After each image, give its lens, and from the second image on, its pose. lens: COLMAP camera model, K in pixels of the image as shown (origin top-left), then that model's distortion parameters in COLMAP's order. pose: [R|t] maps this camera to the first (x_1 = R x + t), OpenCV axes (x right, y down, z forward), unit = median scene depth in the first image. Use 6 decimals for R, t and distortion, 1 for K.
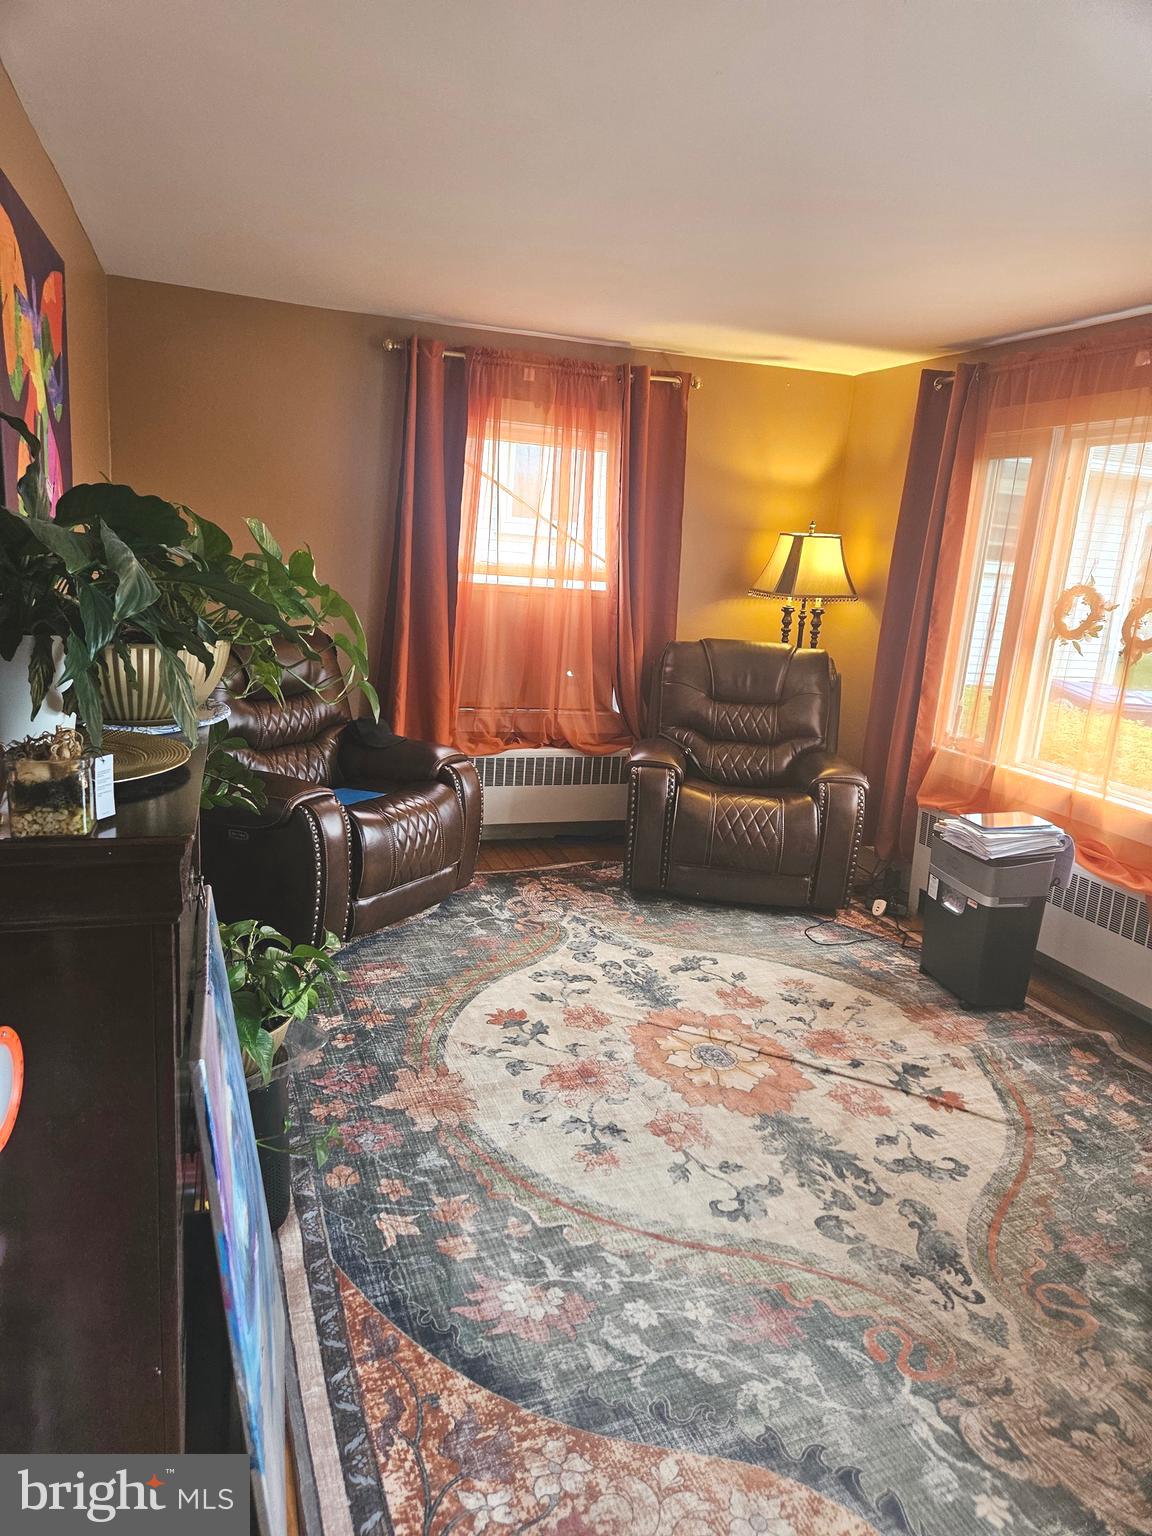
lens RADIAL K [[1025.8, 0, 569.2], [0, 1025.8, 777.3], [0, 0, 1]] dist [0.087094, -0.068421]
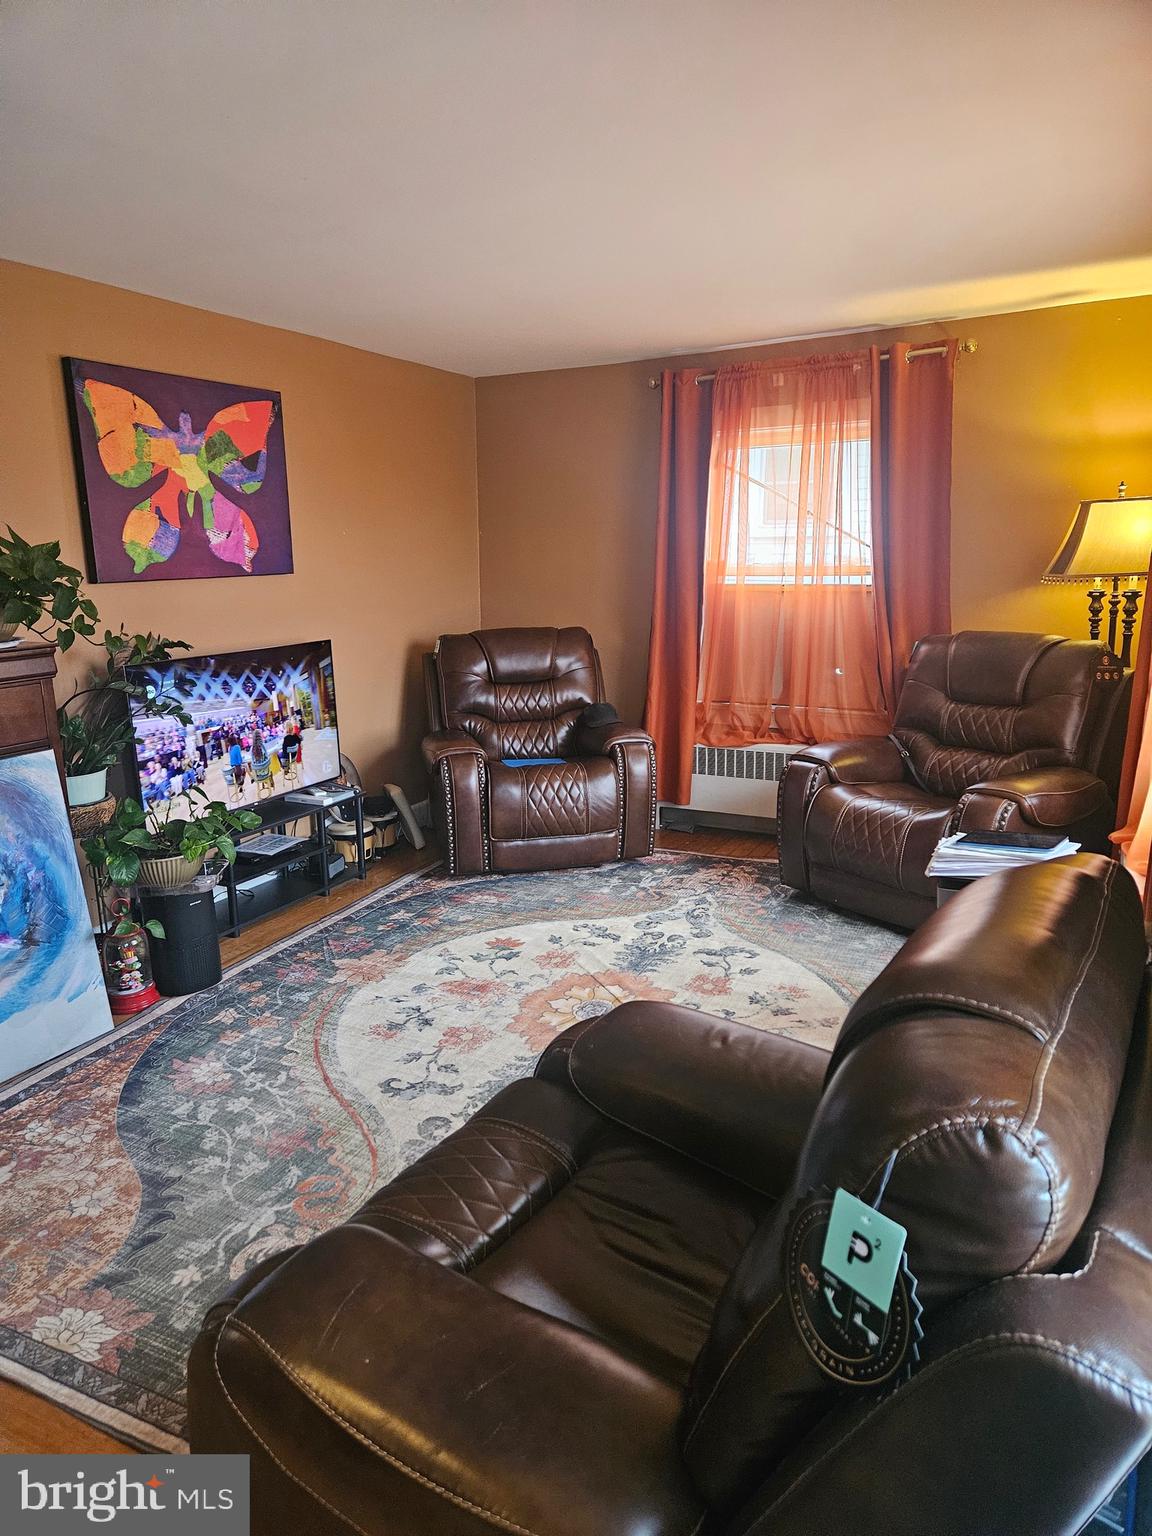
lens RADIAL K [[1025.8, 0, 569.2], [0, 1025.8, 777.3], [0, 0, 1]] dist [0.087094, -0.068421]
pose [[0.677739, 0.079098, -0.731035, 1.008714], [-0.103641, 0.994548, 0.011526, 0.025261], [0.727961, 0.067954, 0.682242, 0.278961]]
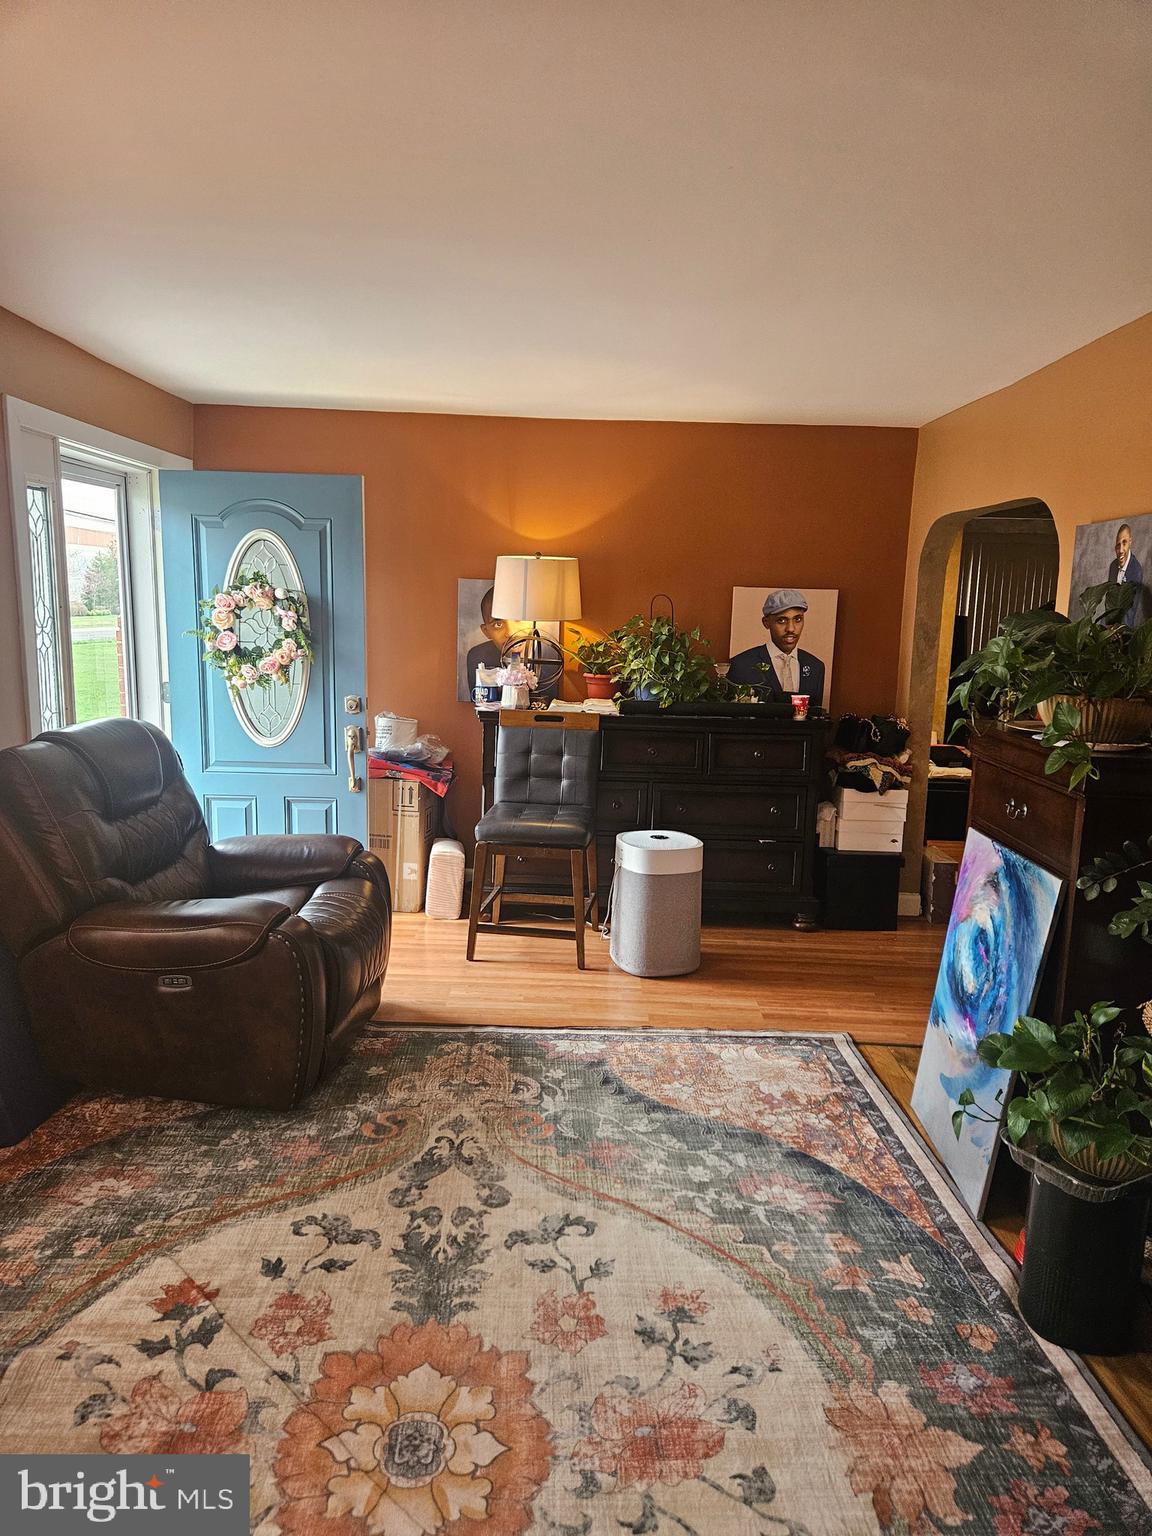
lens RADIAL K [[975.4, 0, 564.7], [0, 975.4, 764.5], [0, 0, 1]] dist [0.075797, -0.057701]
pose [[-0.935306, -0.154837, 0.318163, -0.072284], [-0.016338, 0.917113, 0.398293, -0.370048], [-0.353461, 0.367328, -0.860311, 1.515641]]
